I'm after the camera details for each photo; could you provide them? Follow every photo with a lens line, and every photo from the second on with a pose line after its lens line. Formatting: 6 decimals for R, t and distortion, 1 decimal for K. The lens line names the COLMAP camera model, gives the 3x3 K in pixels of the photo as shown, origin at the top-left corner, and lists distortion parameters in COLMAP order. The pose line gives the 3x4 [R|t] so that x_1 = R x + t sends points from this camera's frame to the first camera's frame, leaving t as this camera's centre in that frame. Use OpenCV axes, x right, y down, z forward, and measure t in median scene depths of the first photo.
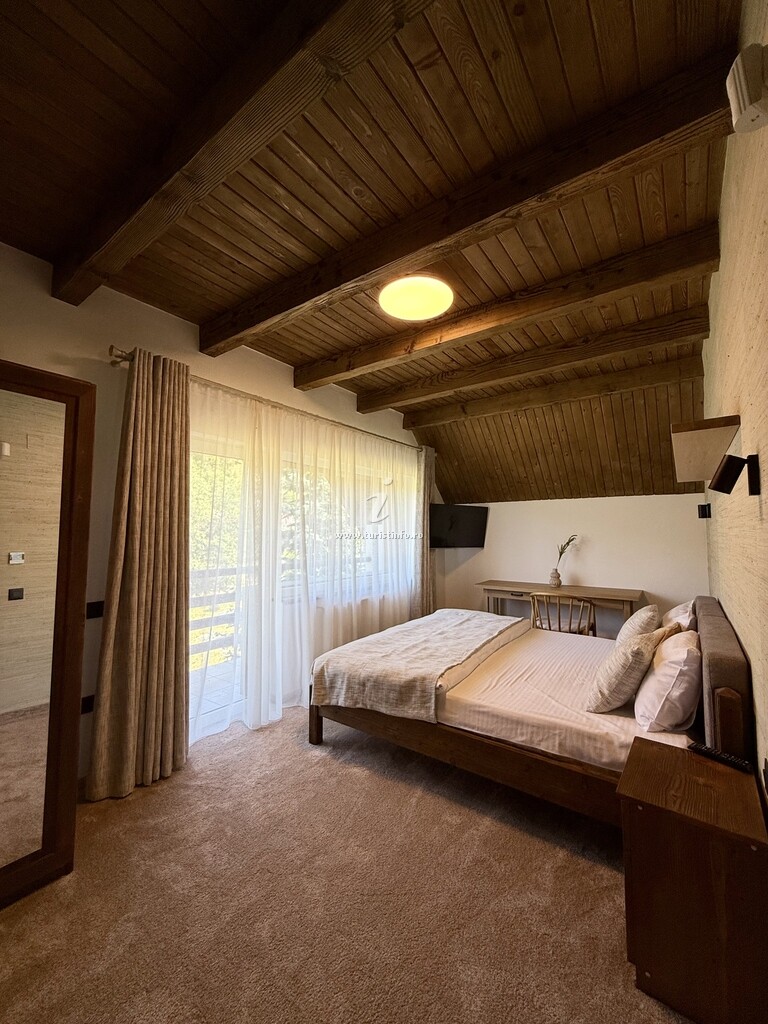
lens RADIAL K [[407.0, 0, 382.9], [0, 407.0, 508.0], [0, 0, 1]] dist [0.003801, 0.000391]
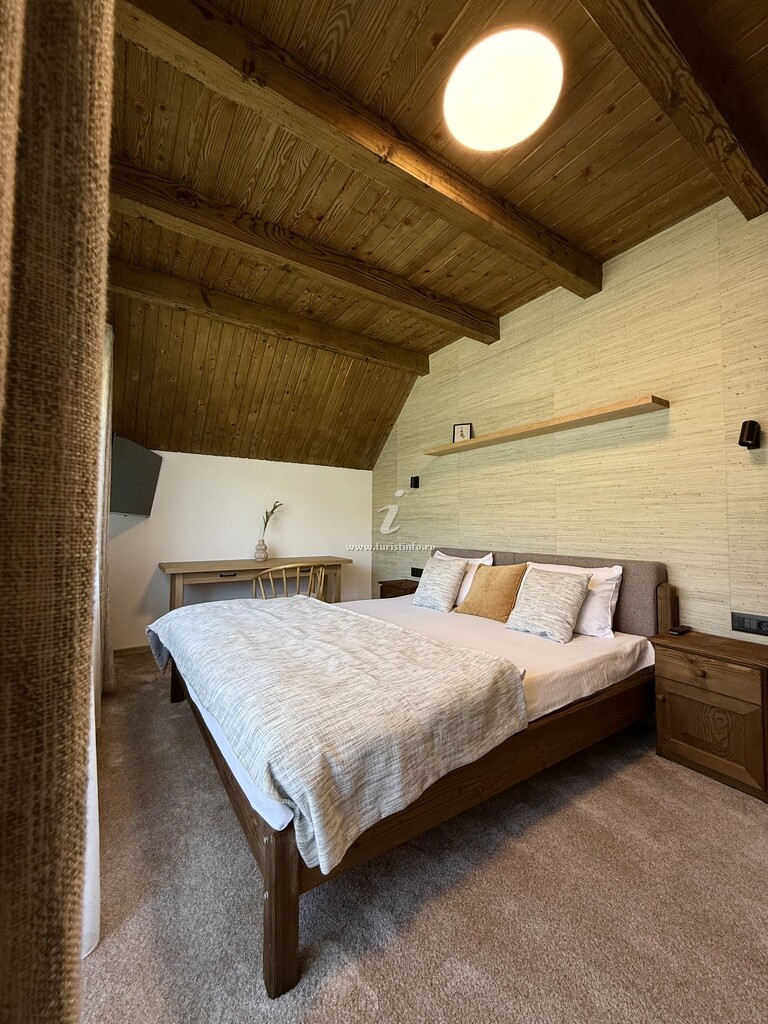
lens RADIAL K [[407.0, 0, 389.5], [0, 407.0, 511.2], [0, 0, 1]] dist [0.003801, 0.000391]
pose [[0.350600, 0.036551, 0.935812, -0.537541], [-0.065061, 0.997775, -0.014597, 0.161469], [-0.934263, -0.055767, 0.352197, 0.865436]]
